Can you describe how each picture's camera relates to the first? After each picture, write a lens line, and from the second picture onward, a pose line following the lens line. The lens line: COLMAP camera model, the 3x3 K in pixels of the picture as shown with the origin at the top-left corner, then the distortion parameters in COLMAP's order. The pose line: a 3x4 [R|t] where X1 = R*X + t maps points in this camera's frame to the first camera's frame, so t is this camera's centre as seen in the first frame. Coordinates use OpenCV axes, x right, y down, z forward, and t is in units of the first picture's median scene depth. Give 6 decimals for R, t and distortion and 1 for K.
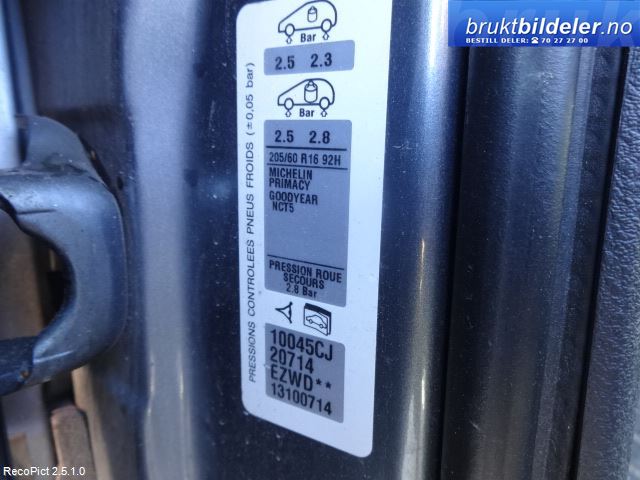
lens RADIAL K [[474.2, 0, 315.2], [0, 474.2, 237.5], [0, 0, 1]] dist [-0.024132, -0.015496]
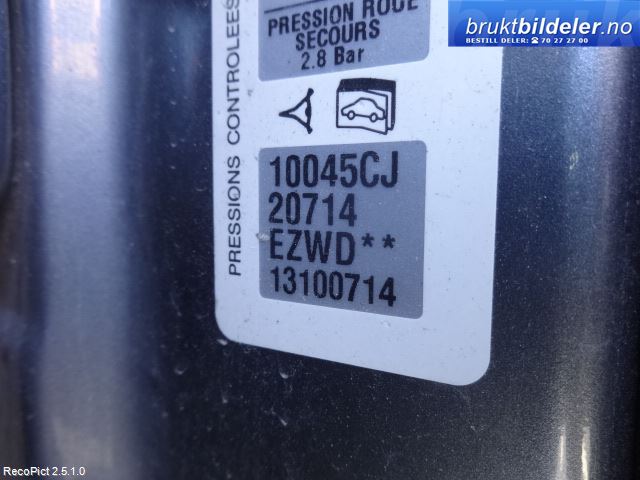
lens RADIAL K [[474.2, 0, 326.8], [0, 474.2, 242.9], [0, 0, 1]] dist [-0.024132, -0.015496]
pose [[0.998518, -0.009726, 0.053550, -0.060654], [0.015008, 0.994962, -0.099125, 0.344987], [-0.052316, 0.099781, 0.993633, 0.486922]]
